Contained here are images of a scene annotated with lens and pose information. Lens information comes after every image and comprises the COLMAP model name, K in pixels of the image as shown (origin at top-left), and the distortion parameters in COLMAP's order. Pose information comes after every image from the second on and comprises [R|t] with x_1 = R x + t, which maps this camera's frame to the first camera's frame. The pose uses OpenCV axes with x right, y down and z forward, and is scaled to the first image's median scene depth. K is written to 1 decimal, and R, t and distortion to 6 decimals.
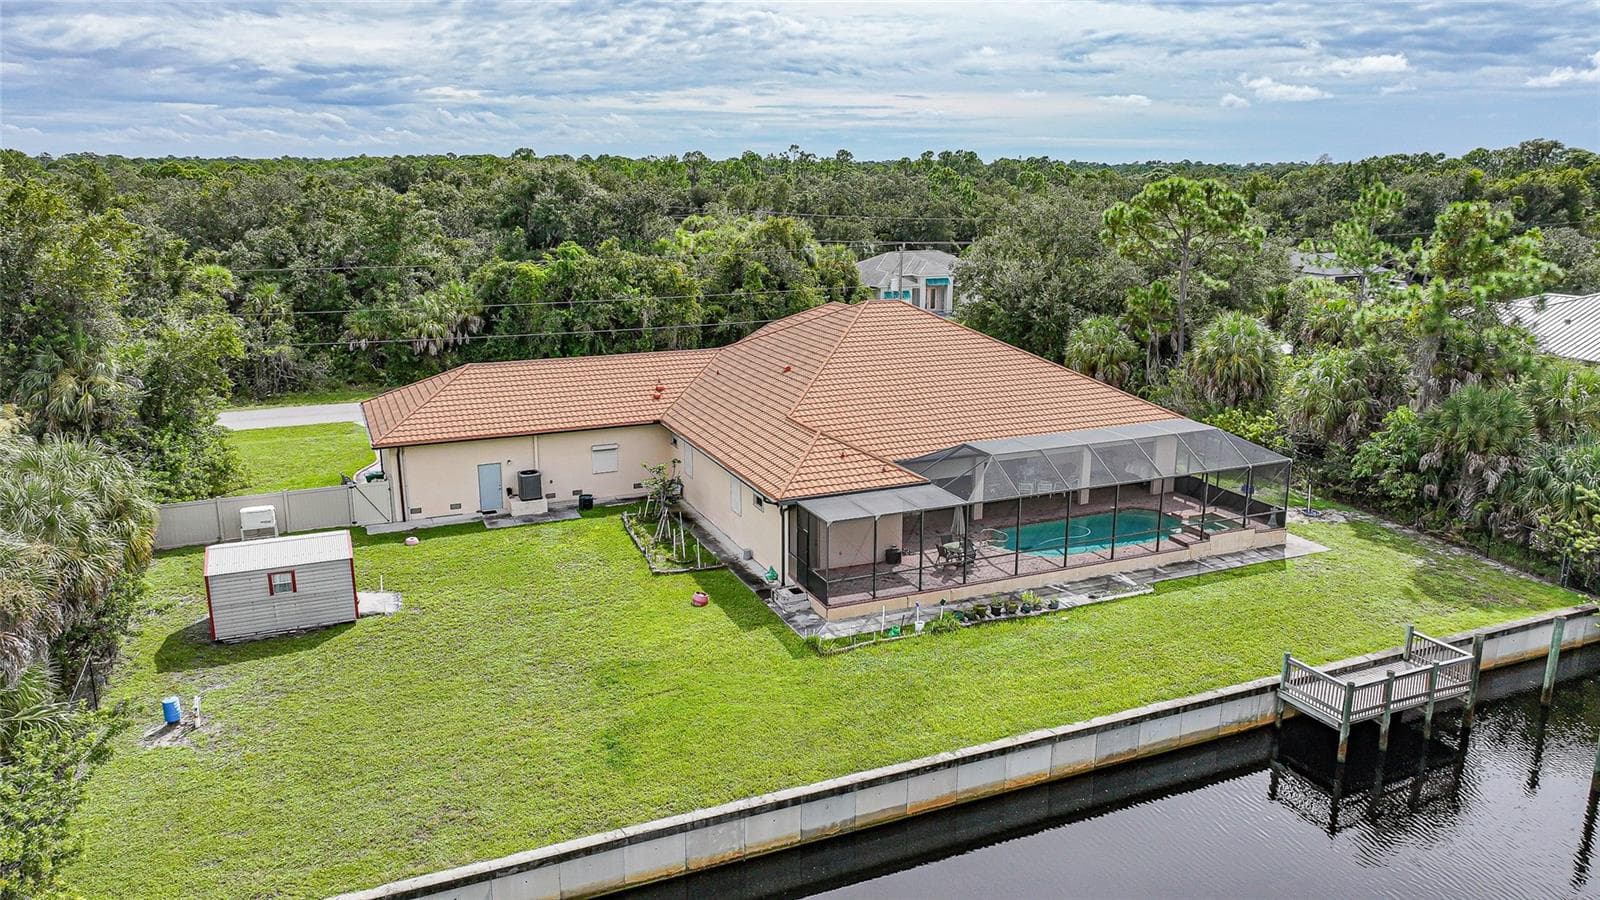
lens RADIAL K [[1141.4, 0, 815.1], [0, 1141.4, 447.3], [0, 0, 1]] dist [0.012111, -0.004565]
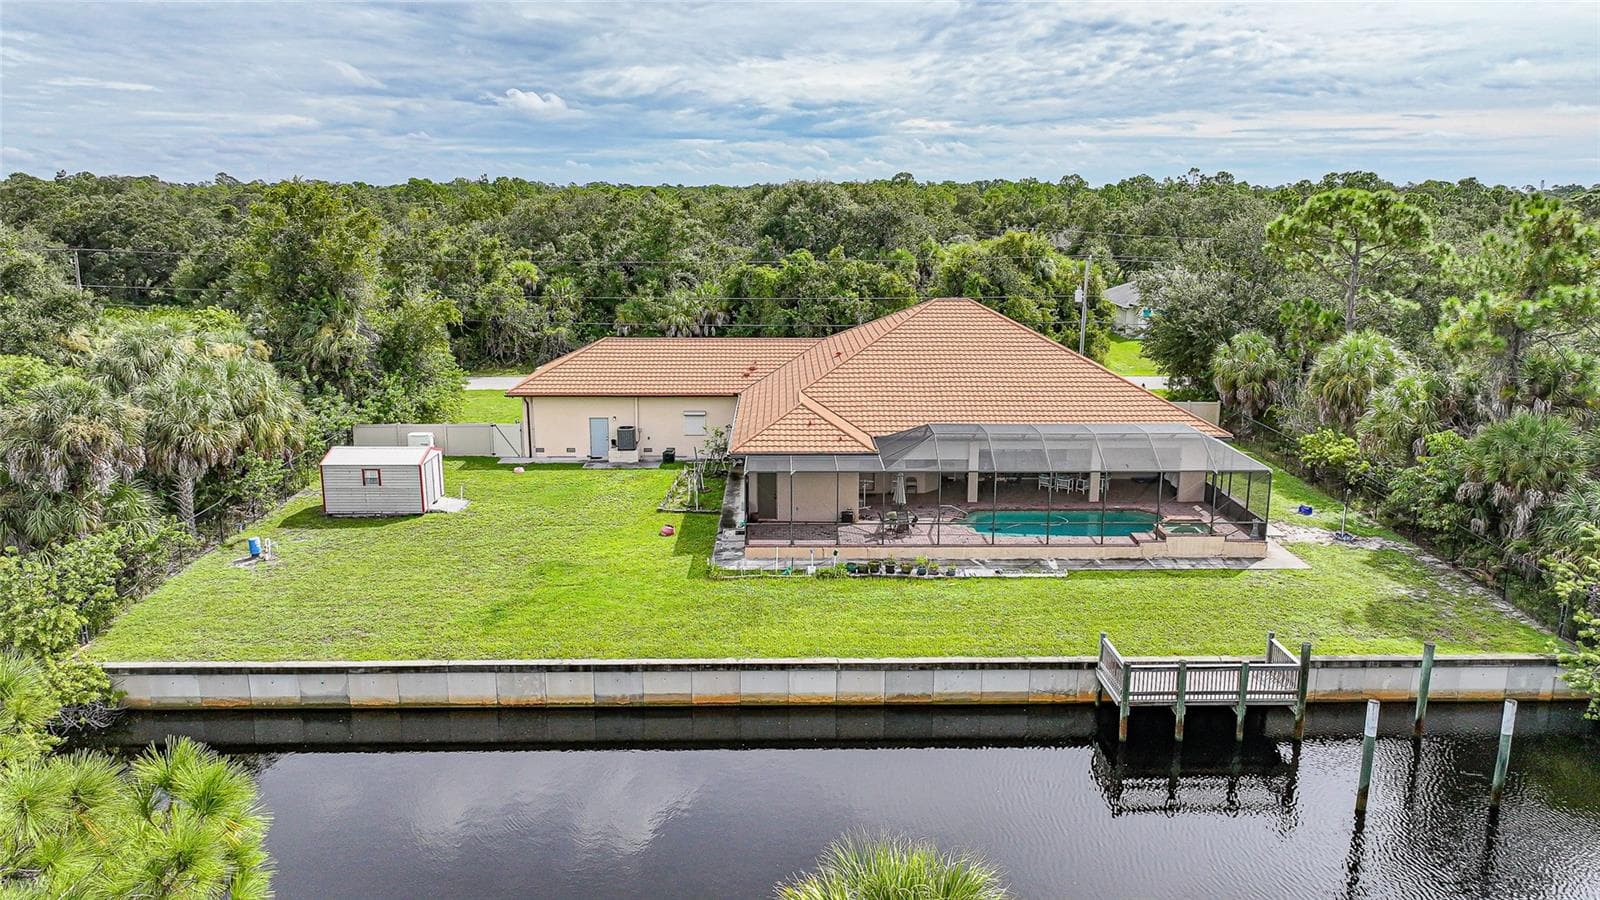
lens RADIAL K [[1141.4, 0, 800.0], [0, 1141.4, 443.6], [0, 0, 1]] dist [0.012111, -0.004565]
pose [[0.920832, 0.084512, -0.380693, 0.271317], [-0.094394, 0.995508, -0.007324, 0.021753], [0.378363, 0.042679, 0.924673, -0.031953]]
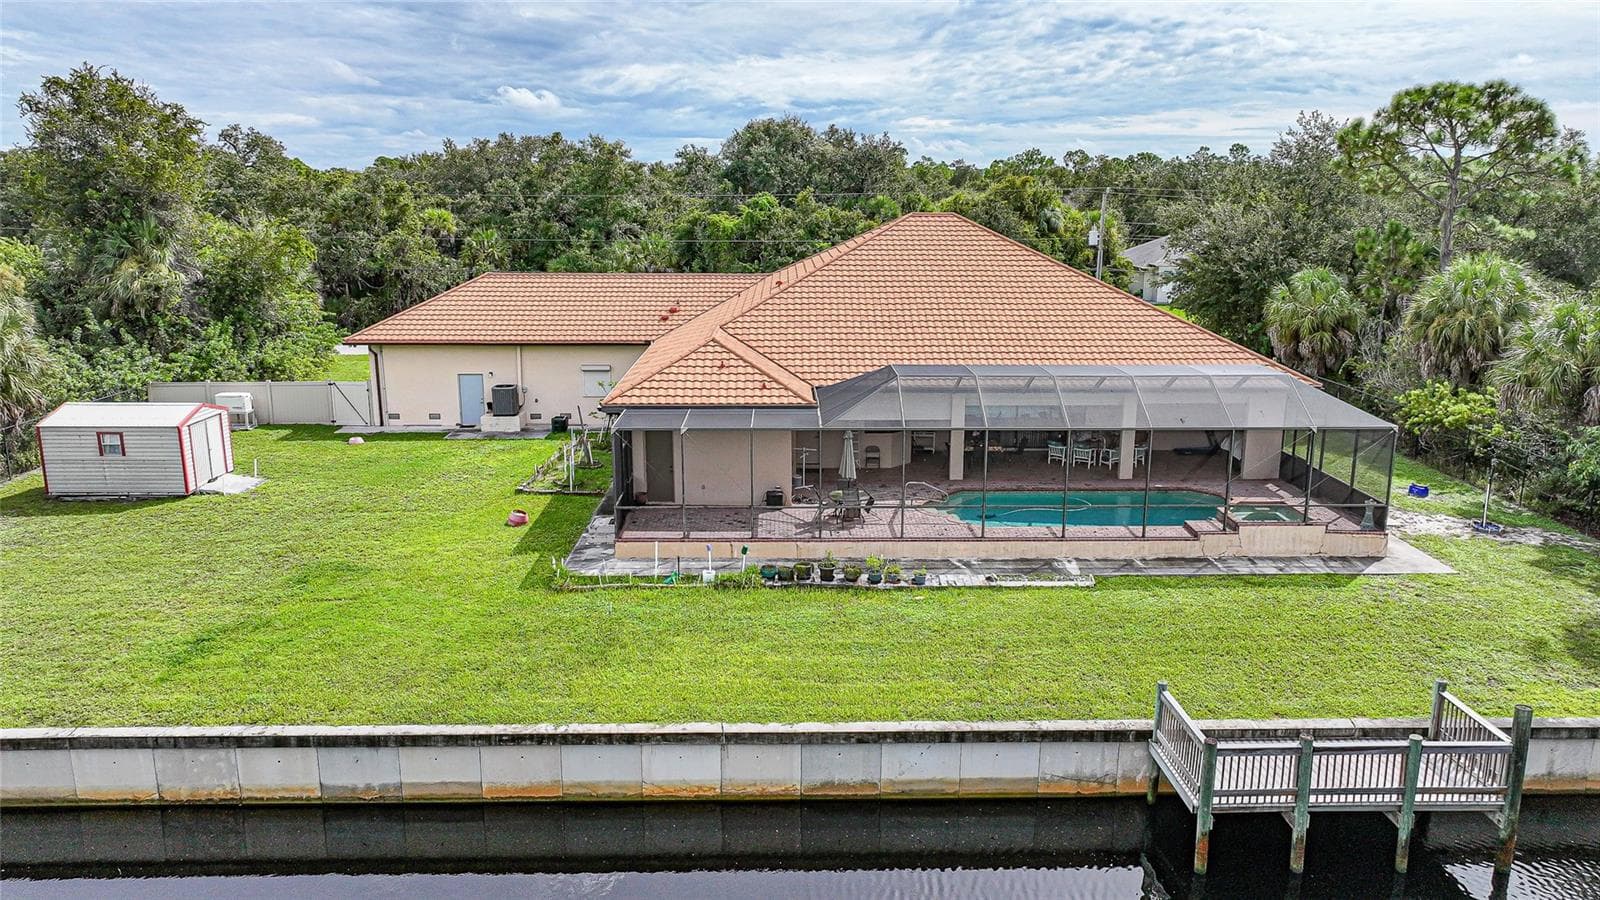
lens RADIAL K [[1141.4, 0, 797.6], [0, 1141.4, 439.4], [0, 0, 1]] dist [0.012111, -0.004565]
pose [[0.920101, 0.083370, -0.382707, 0.230235], [-0.094118, 0.995517, -0.009412, 0.036699], [0.380206, 0.044679, 0.923822, 0.174278]]
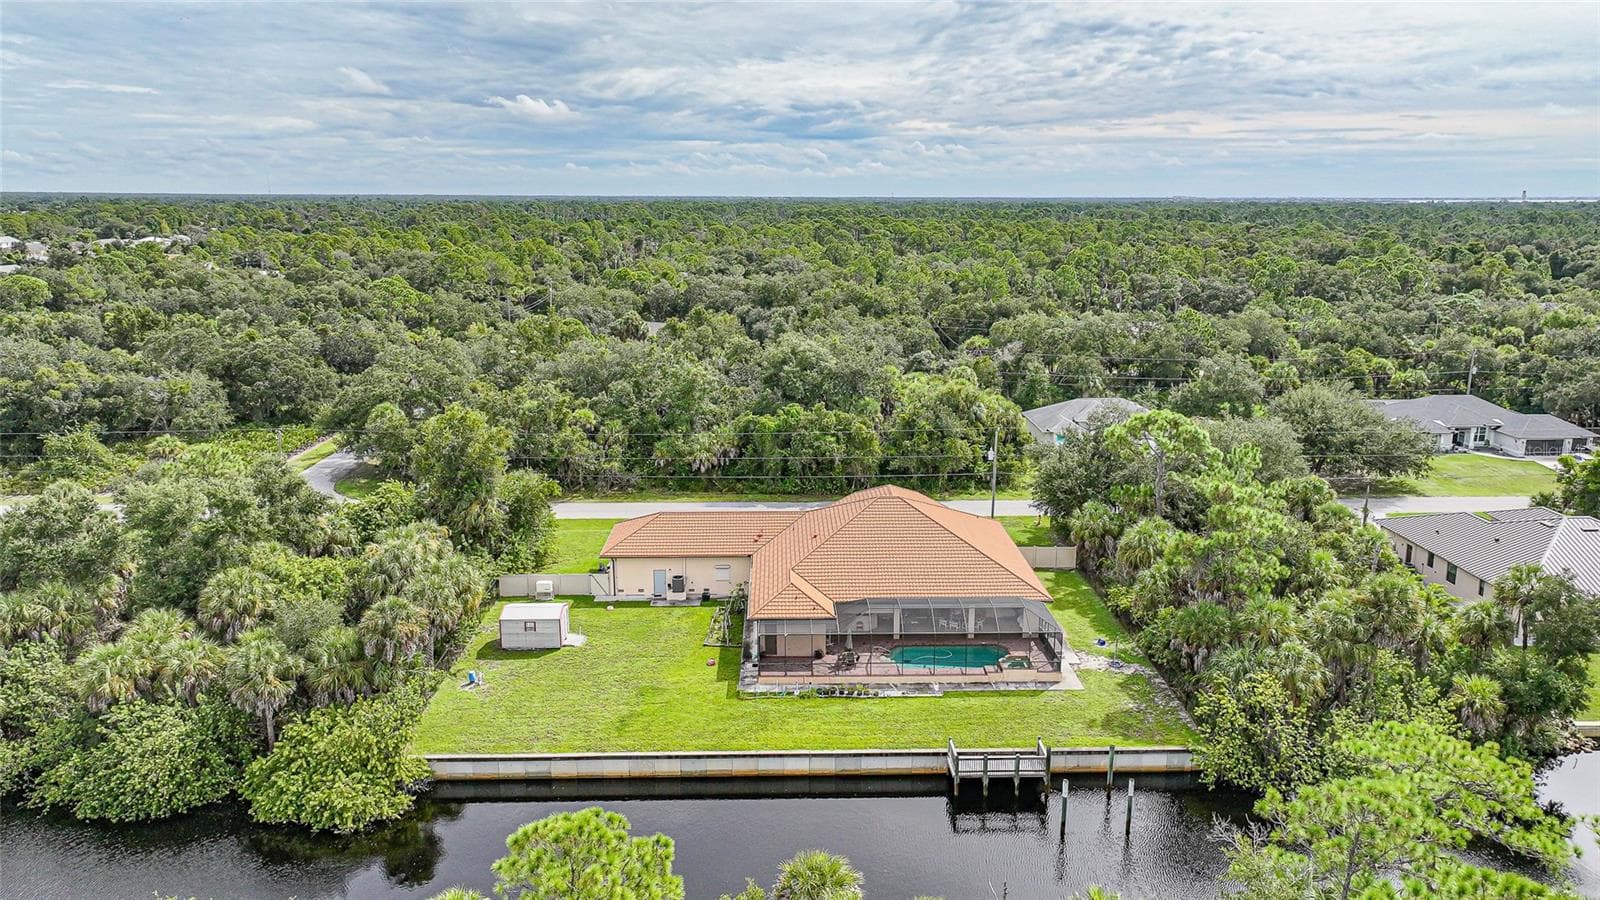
lens RADIAL K [[1141.4, 0, 803.5], [0, 1141.4, 449.9], [0, 0, 1]] dist [0.012111, -0.004565]
pose [[0.922722, 0.084272, -0.376142, 0.439992], [-0.092264, 0.995729, -0.003249, -0.140293], [0.374262, 0.037703, 0.926556, -0.461175]]
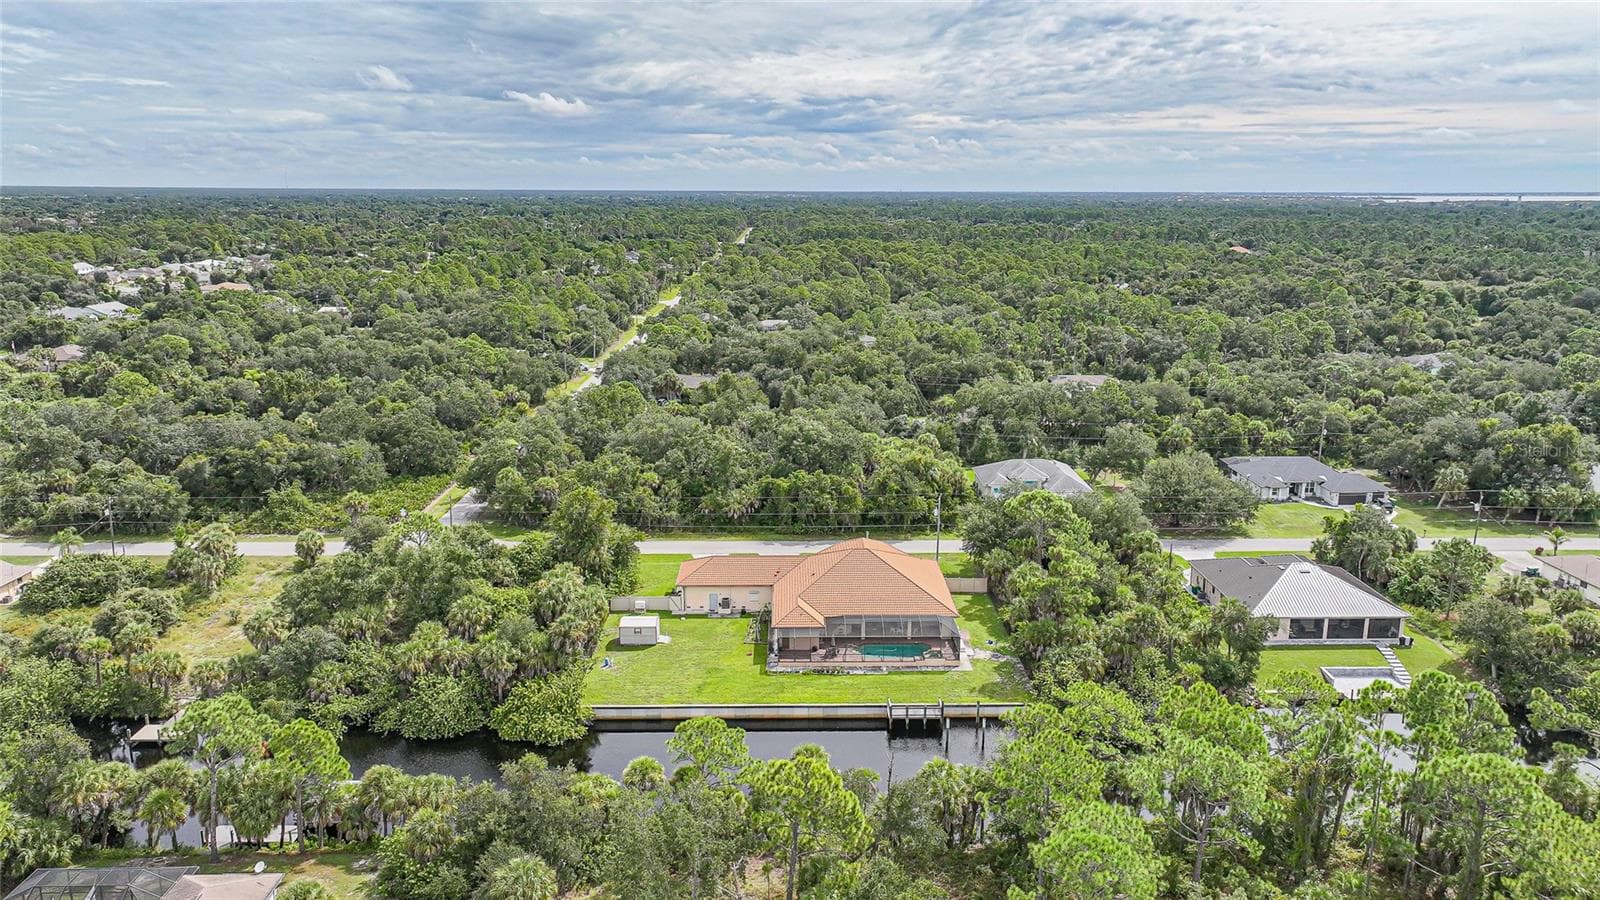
lens RADIAL K [[1141.4, 0, 807.6], [0, 1141.4, 454.0], [0, 0, 1]] dist [0.012111, -0.004565]
pose [[0.920300, 0.090576, -0.380583, 0.716983], [-0.095174, 0.995438, 0.006763, -0.272629], [0.379459, 0.029998, 0.924722, -1.140102]]
